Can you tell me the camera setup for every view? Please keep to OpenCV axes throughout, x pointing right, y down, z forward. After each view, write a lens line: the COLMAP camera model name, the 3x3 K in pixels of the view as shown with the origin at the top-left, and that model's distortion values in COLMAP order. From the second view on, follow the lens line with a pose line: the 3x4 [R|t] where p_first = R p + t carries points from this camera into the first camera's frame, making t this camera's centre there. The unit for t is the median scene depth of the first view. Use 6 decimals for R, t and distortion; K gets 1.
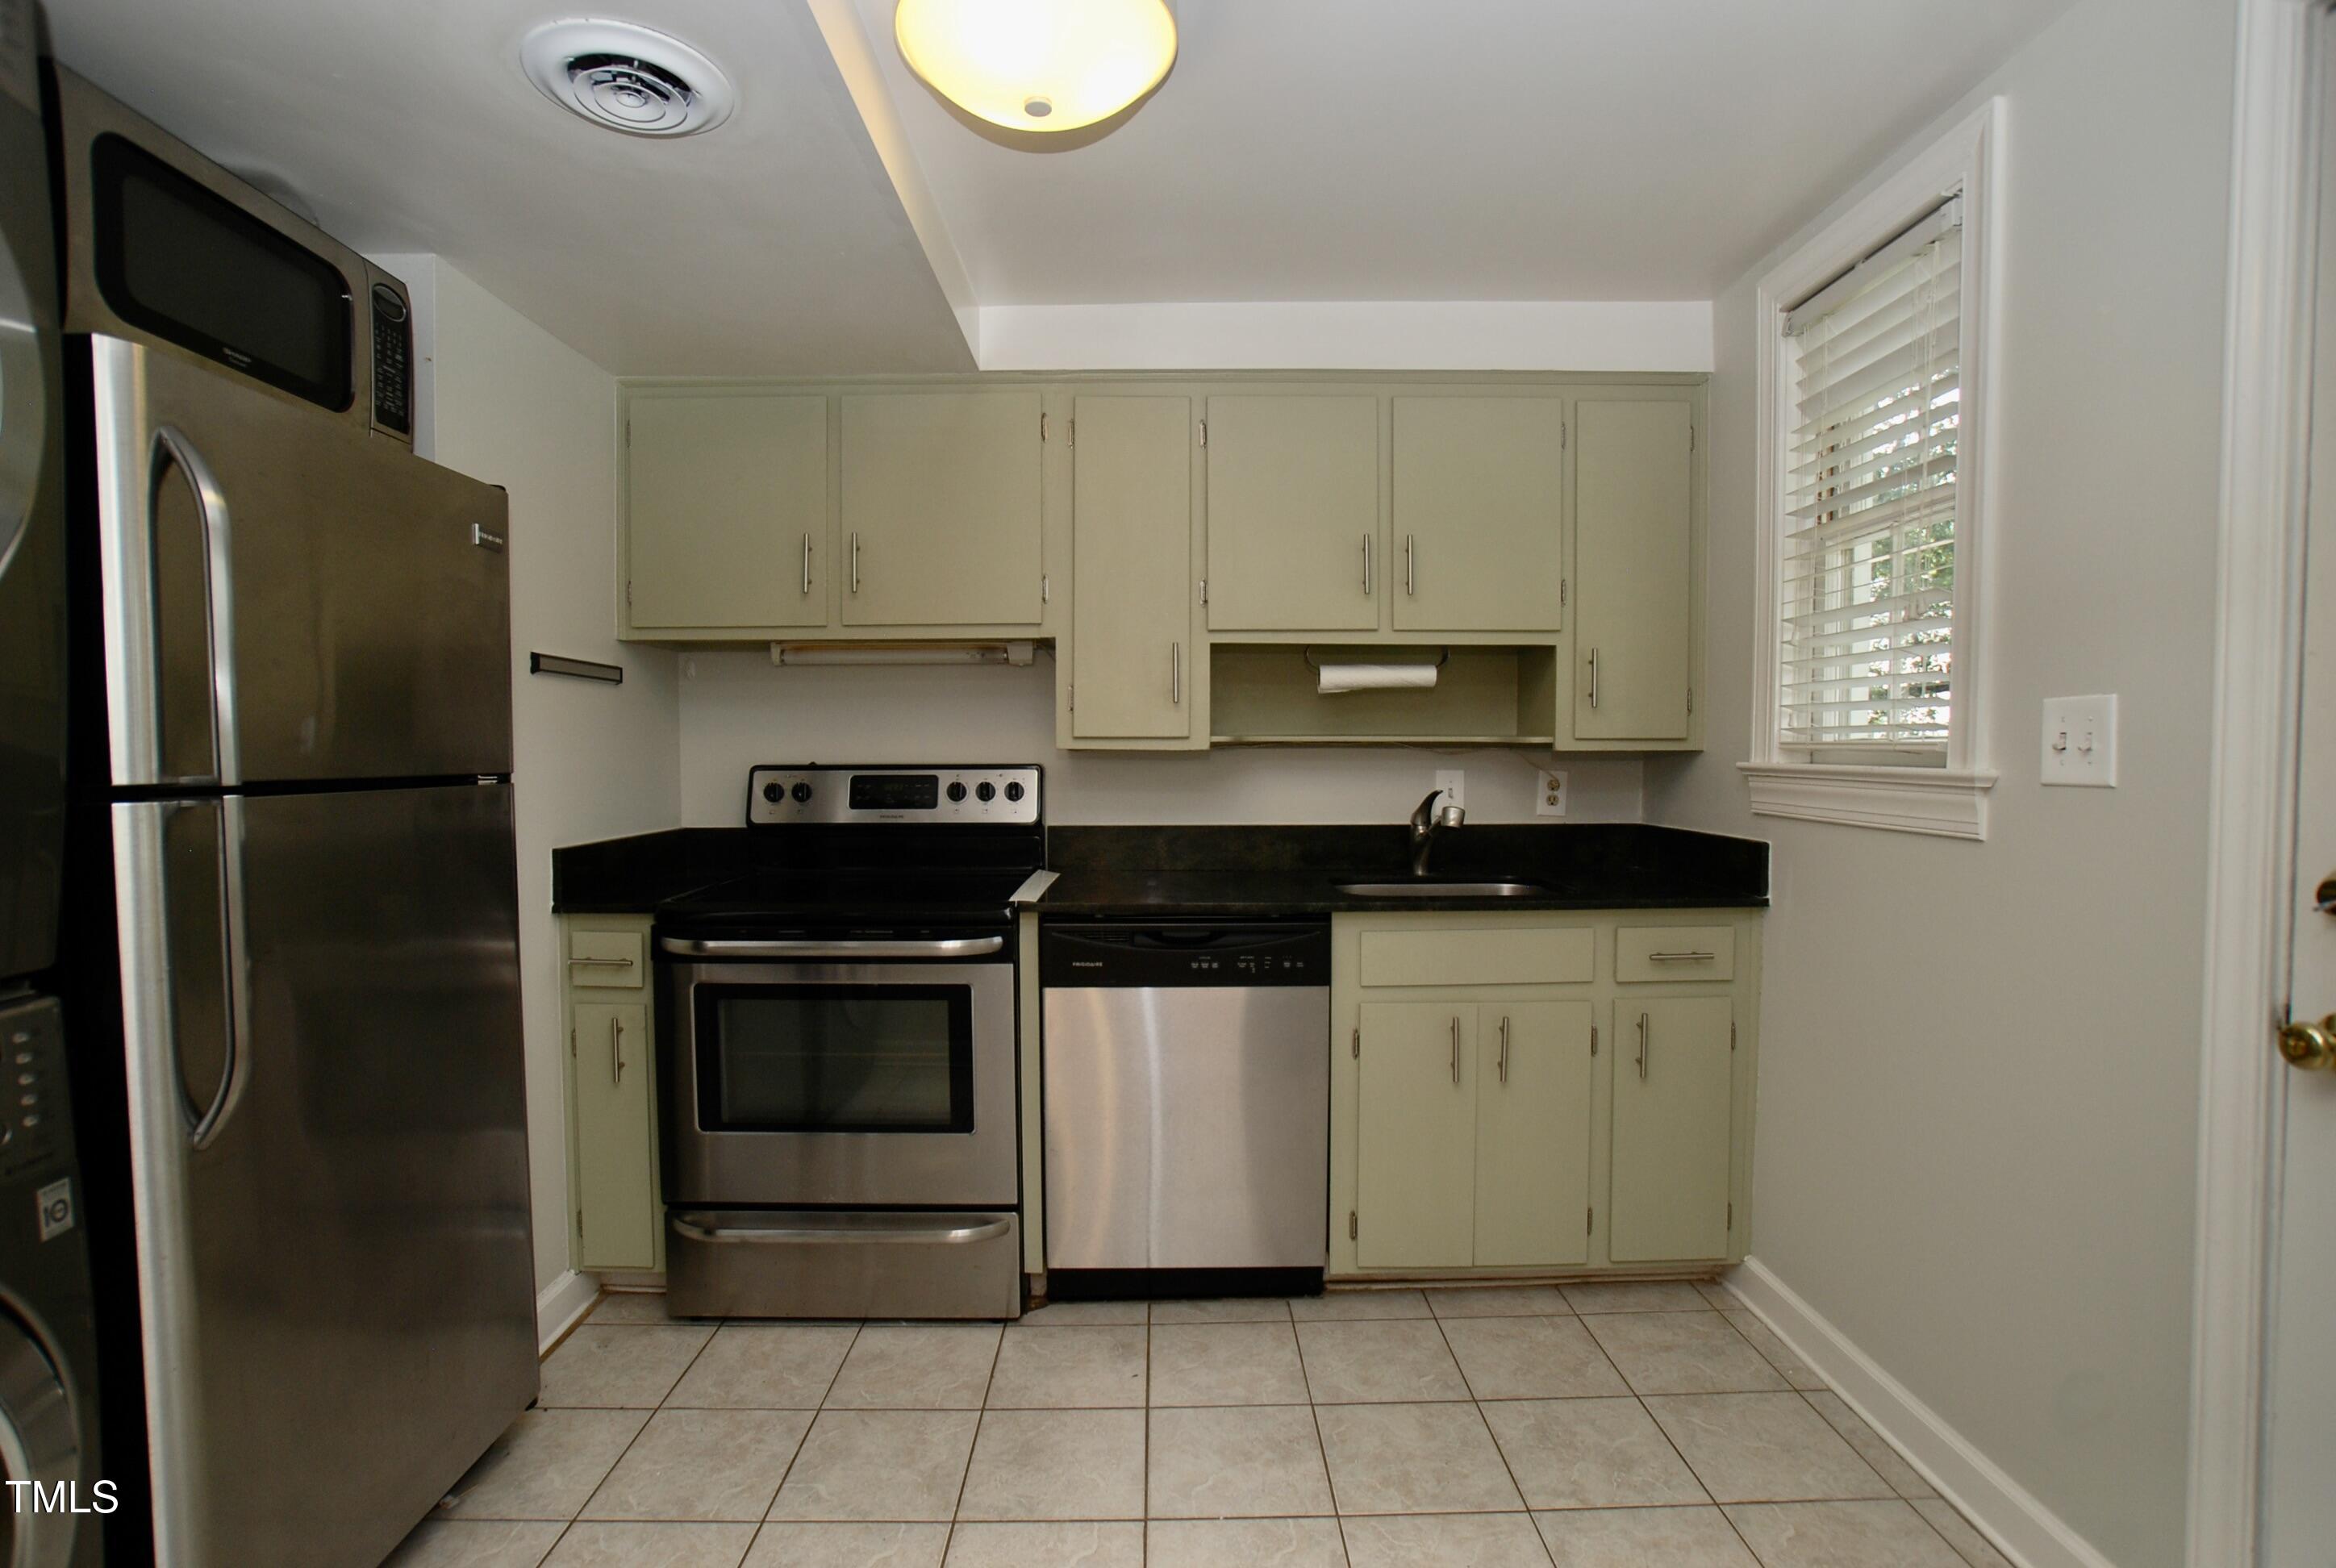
lens RADIAL K [[1122.7, 0, 1162.7], [0, 1122.7, 797.0], [0, 0, 1]] dist [-0.082942, 0.029994]
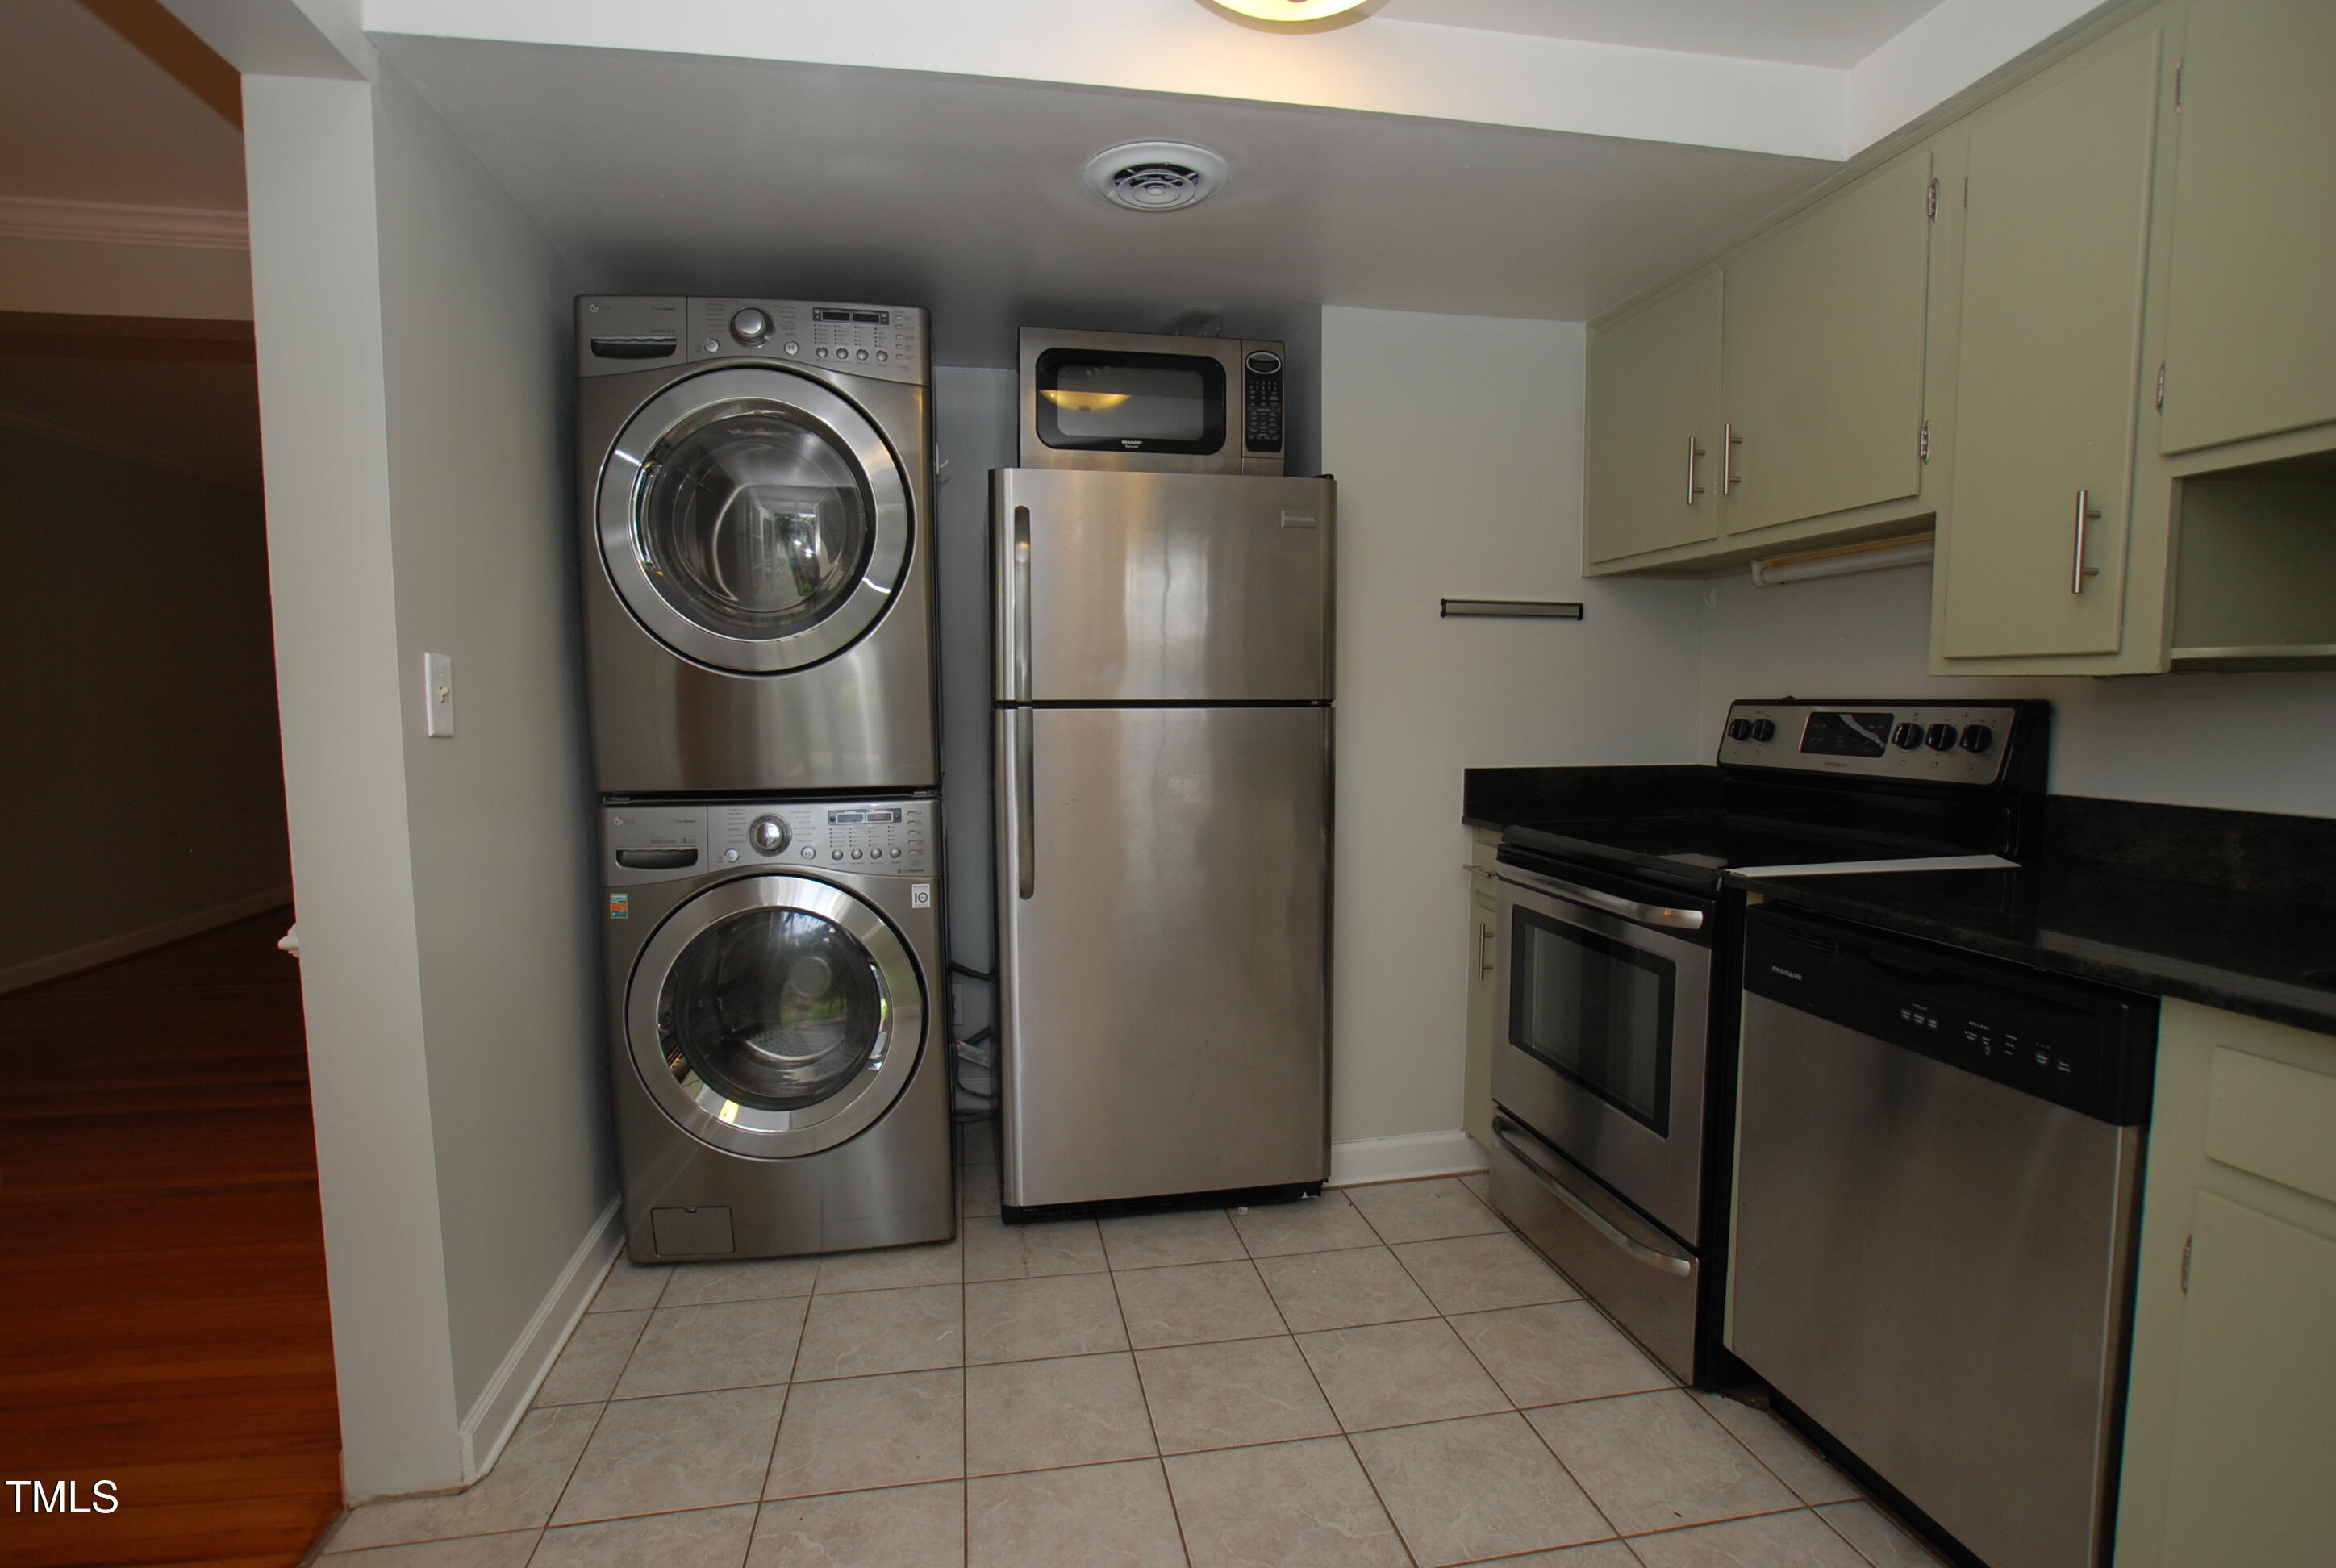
lens RADIAL K [[1154.7, 0, 1171.8], [0, 1154.7, 801.0], [0, 0, 1]] dist [-0.003356, -0.000015]
pose [[0.180842, 0.092687, -0.979135, 0.584073], [-0.037020, 0.995485, 0.087397, -0.013171], [0.982815, 0.020442, 0.183457, 0.463131]]
